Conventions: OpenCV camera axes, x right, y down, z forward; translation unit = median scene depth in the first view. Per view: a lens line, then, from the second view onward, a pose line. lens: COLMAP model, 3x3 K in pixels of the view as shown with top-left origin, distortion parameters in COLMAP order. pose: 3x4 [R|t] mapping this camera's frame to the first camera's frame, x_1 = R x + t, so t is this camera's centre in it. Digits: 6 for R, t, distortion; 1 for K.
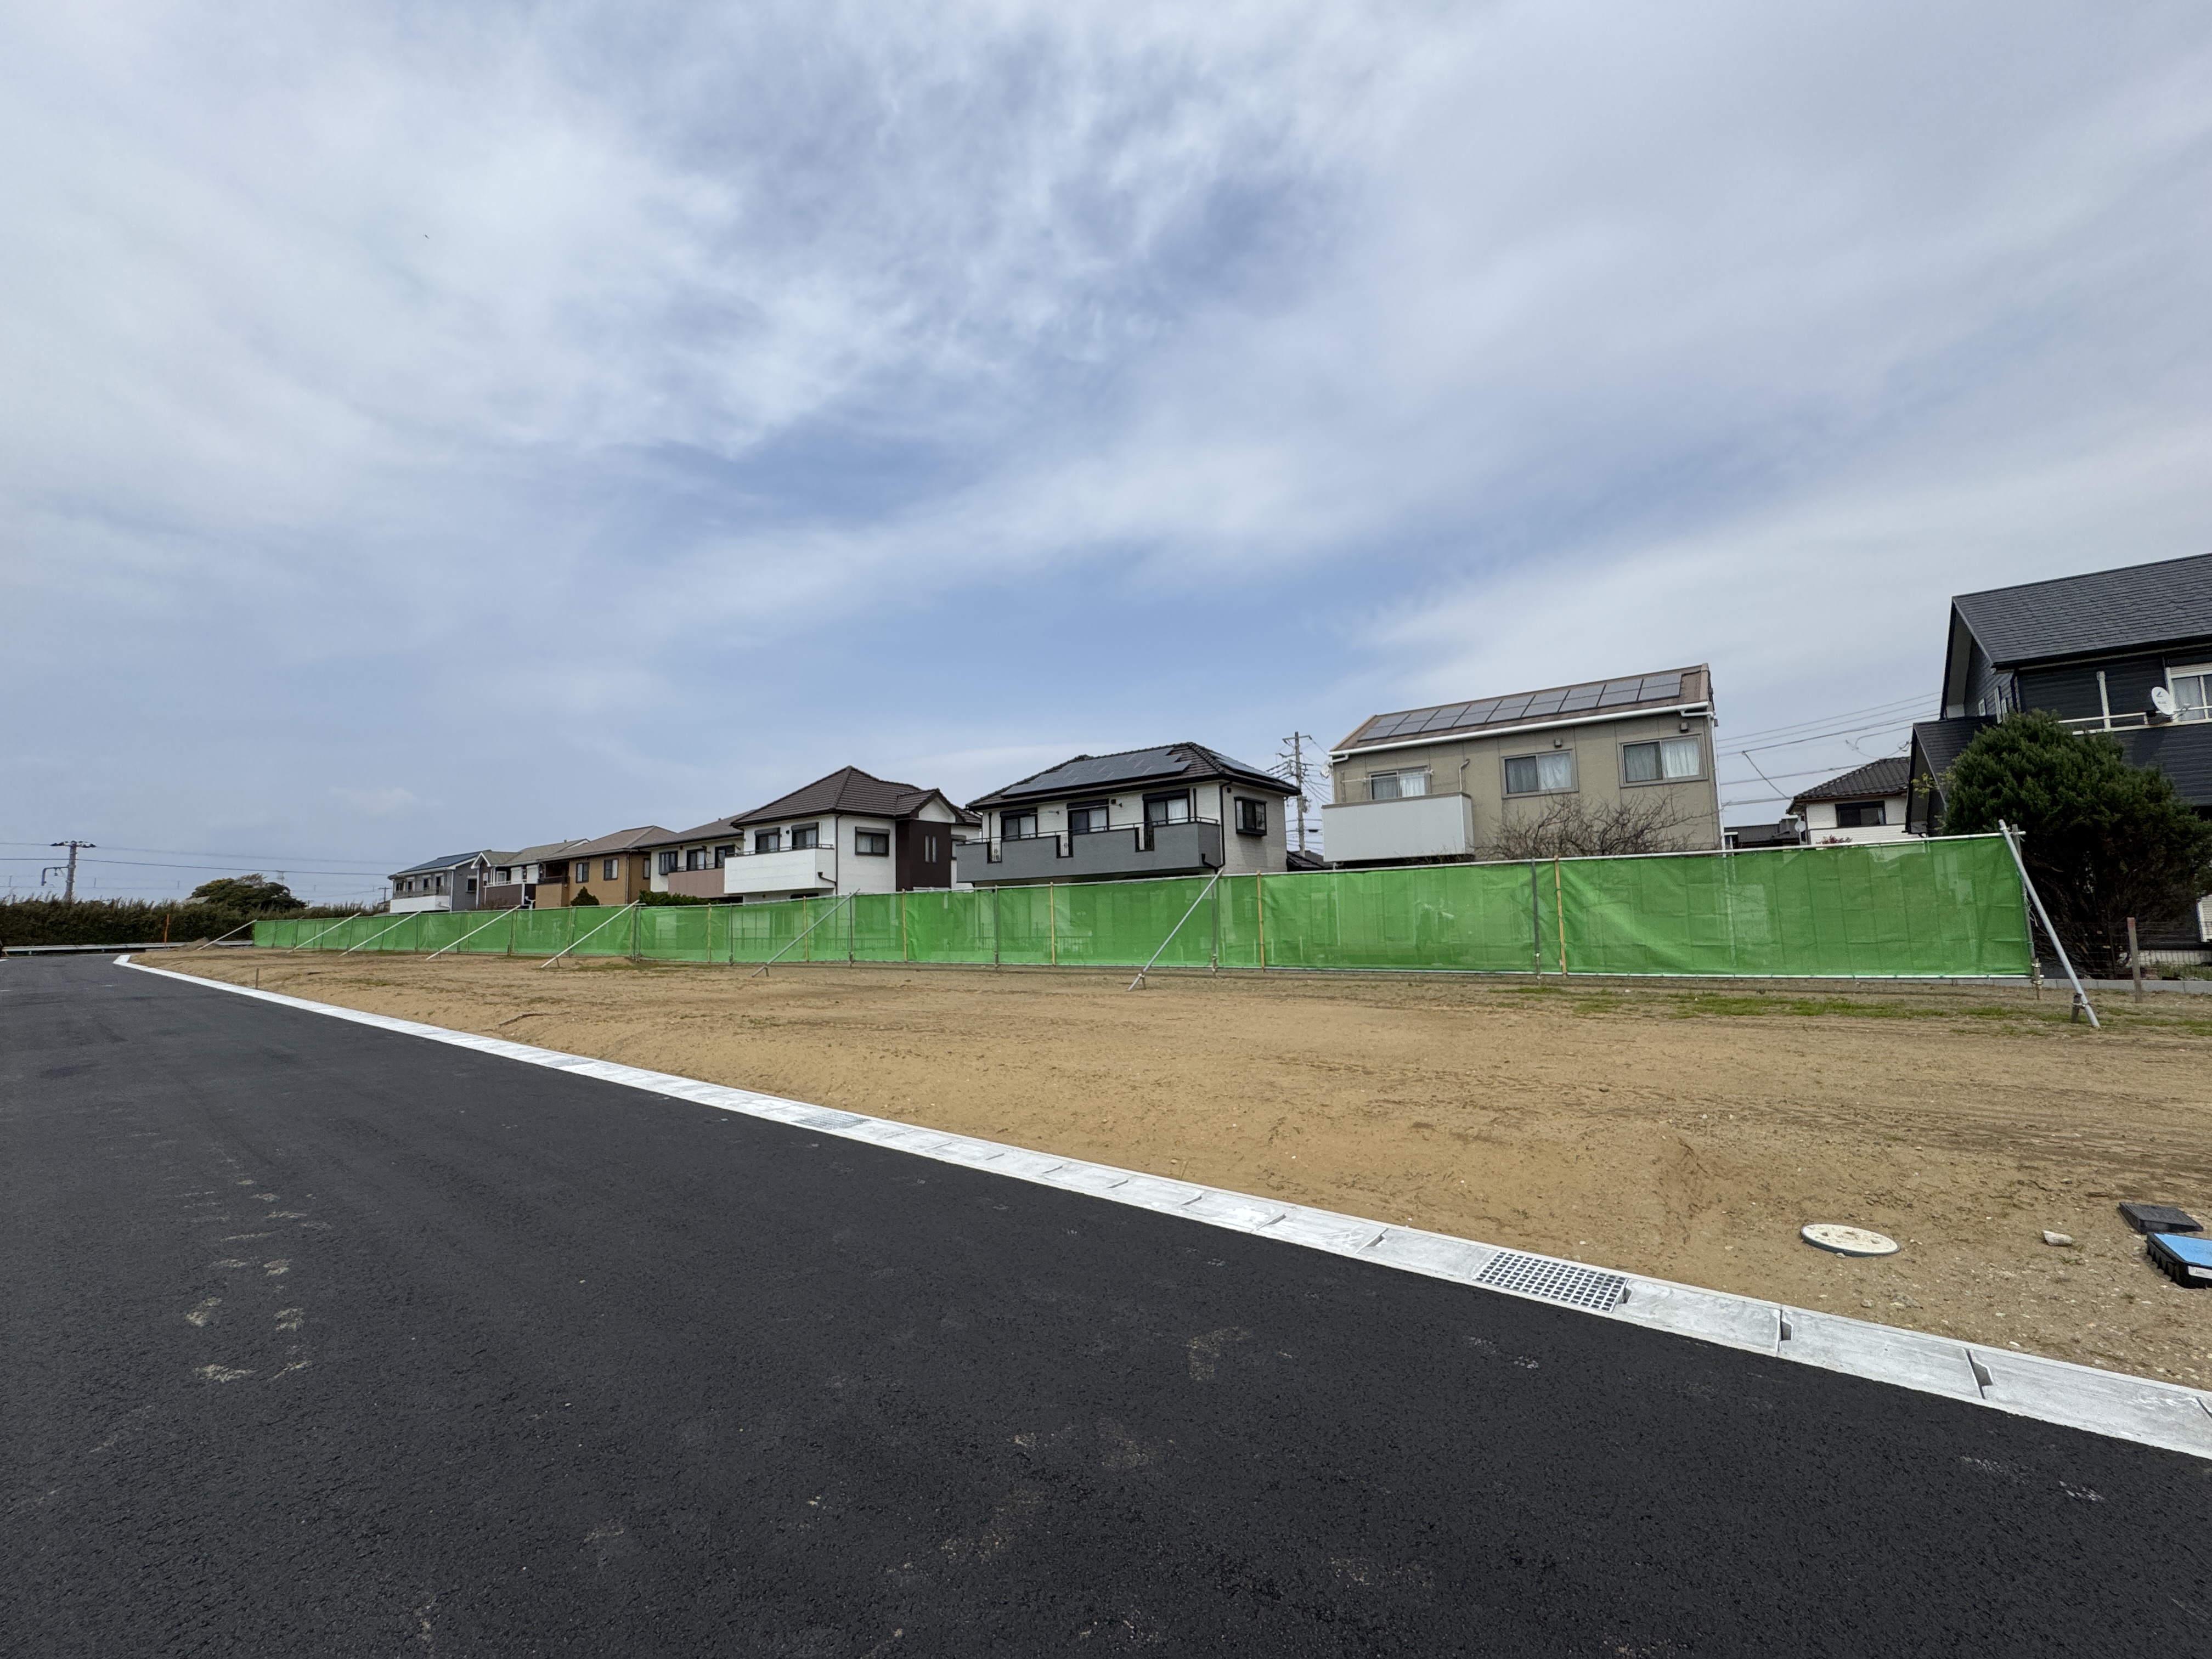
lens RADIAL K [[883.5, 0, 1112.9], [0, 883.5, 852.7], [0, 0, 1]] dist [-0.003255, -0.000352]
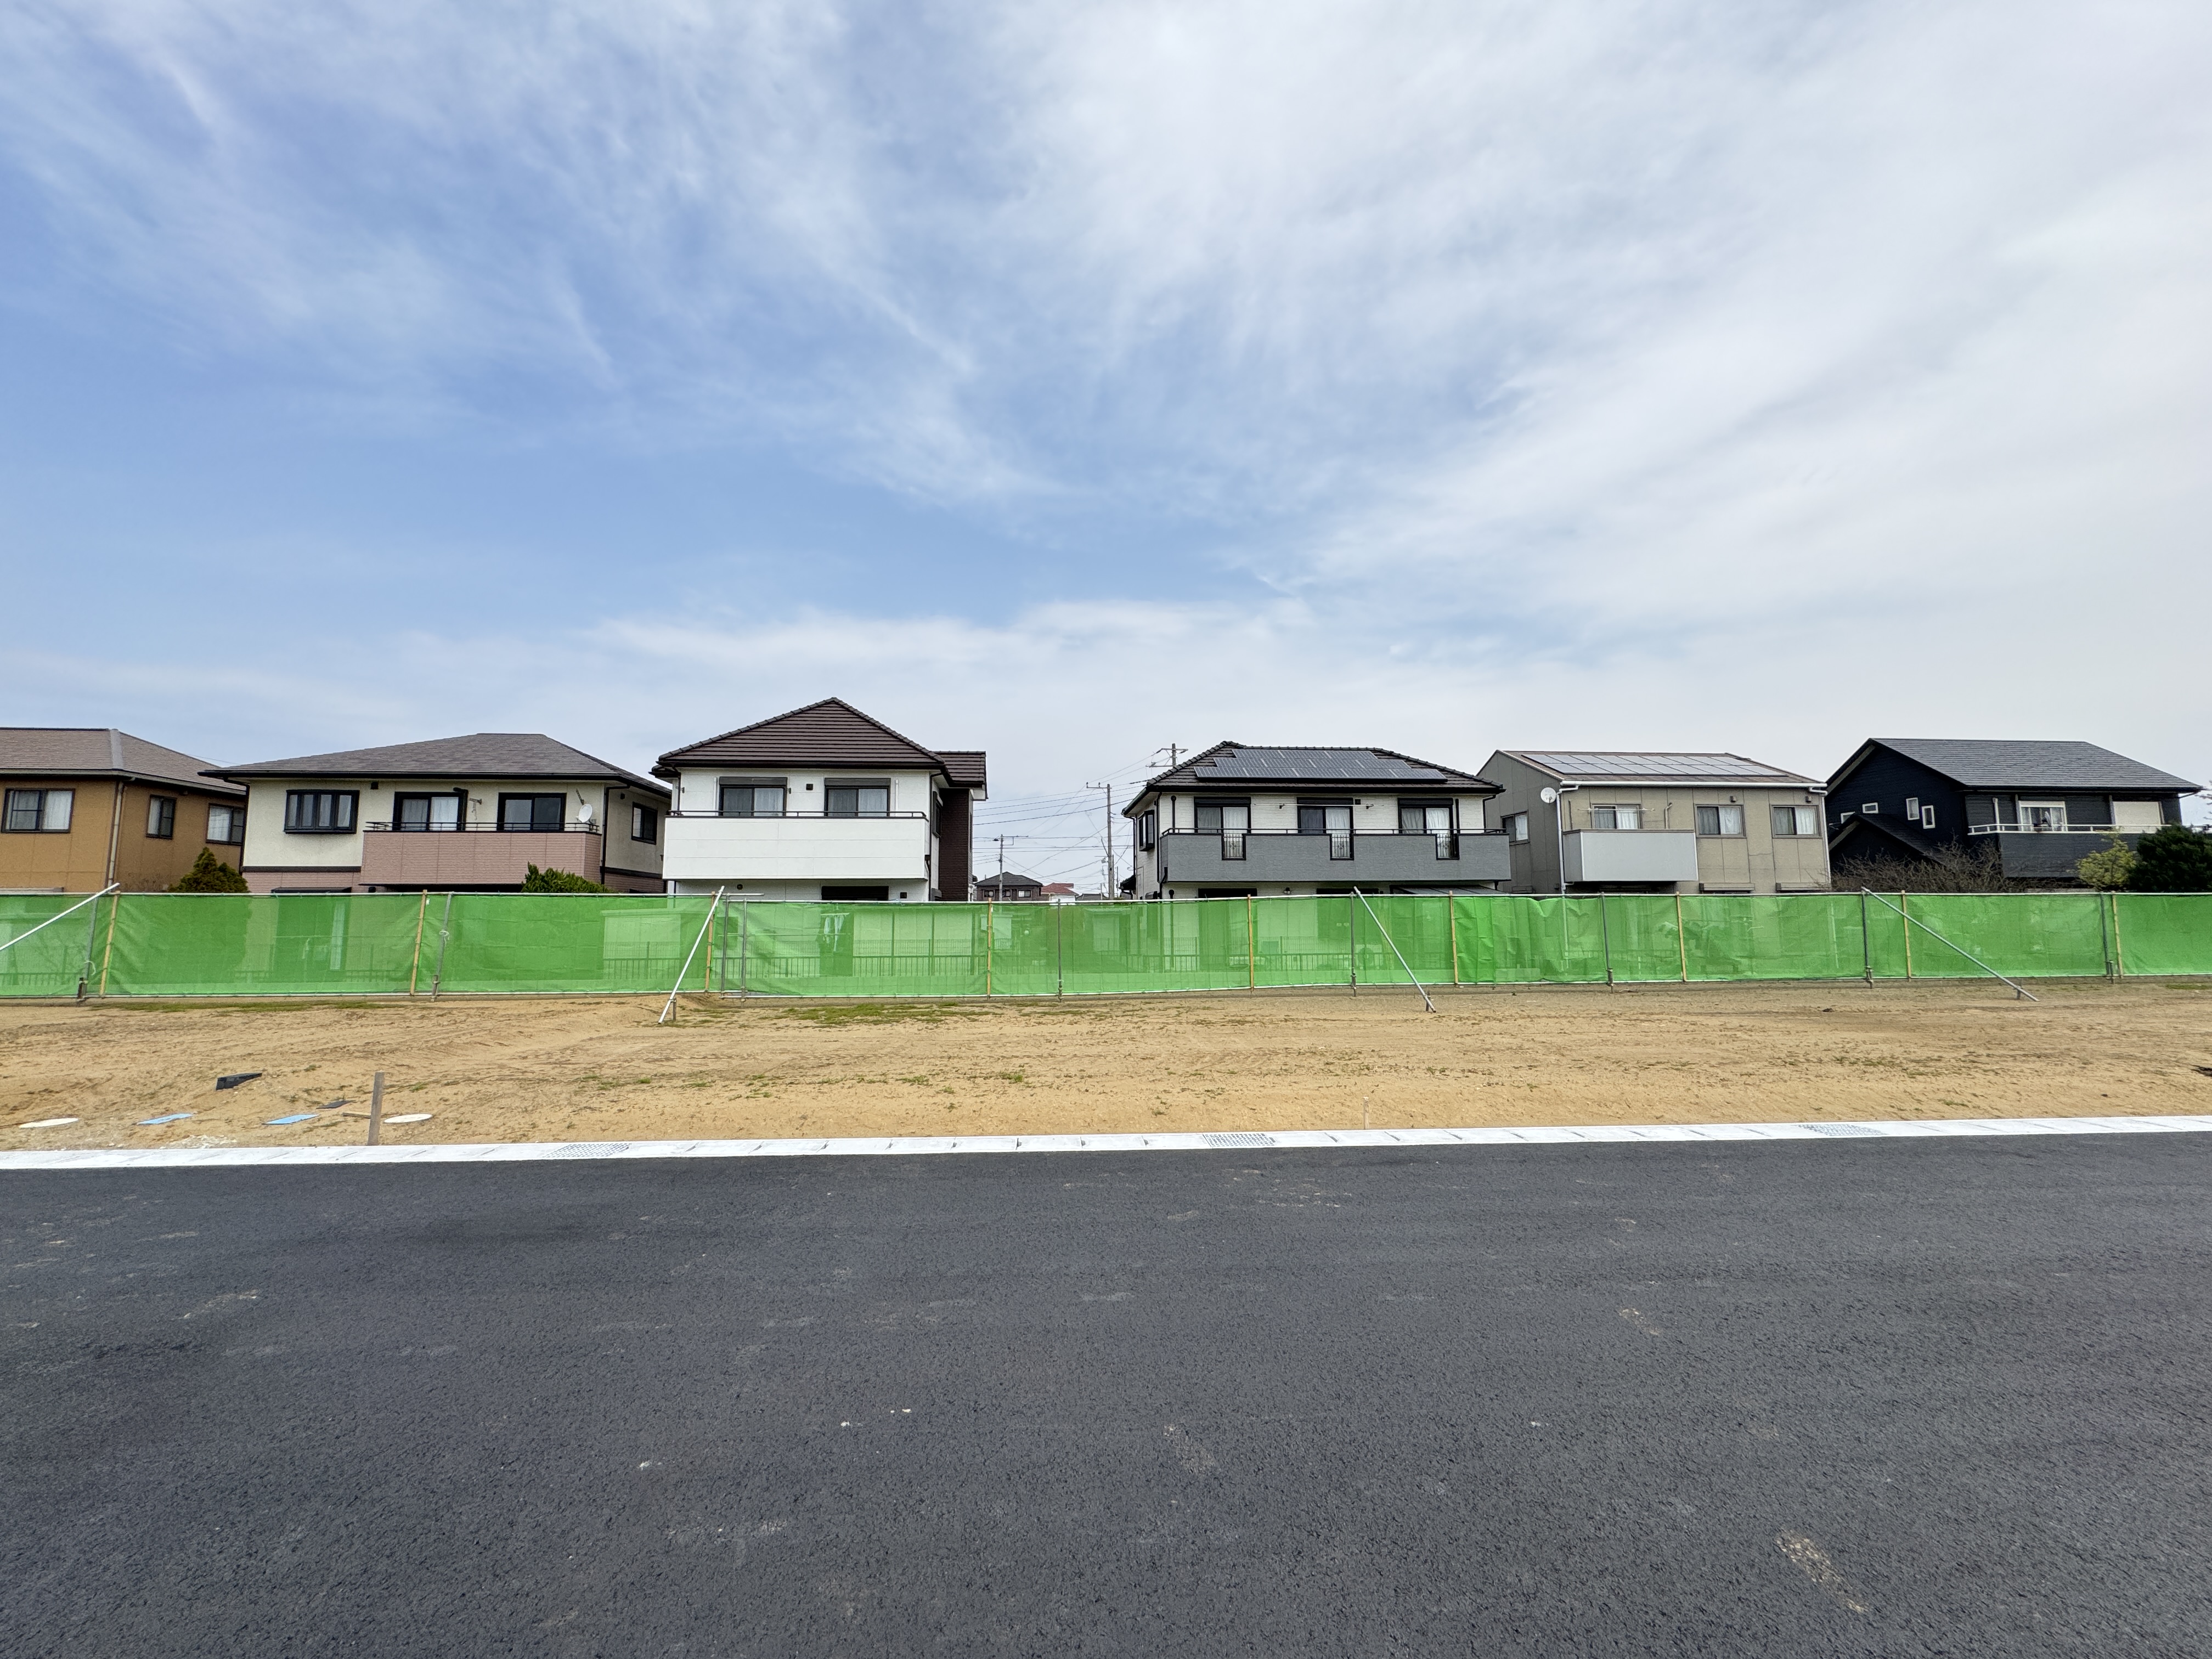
lens RADIAL K [[883.5, 0, 1112.9], [0, 883.5, 852.7], [0, 0, 1]] dist [-0.003255, -0.000352]
pose [[0.743132, 0.079311, 0.664428, -0.598474], [-0.055837, 0.996838, -0.056538, 0.044710], [-0.666811, 0.004916, 0.745211, 0.387674]]
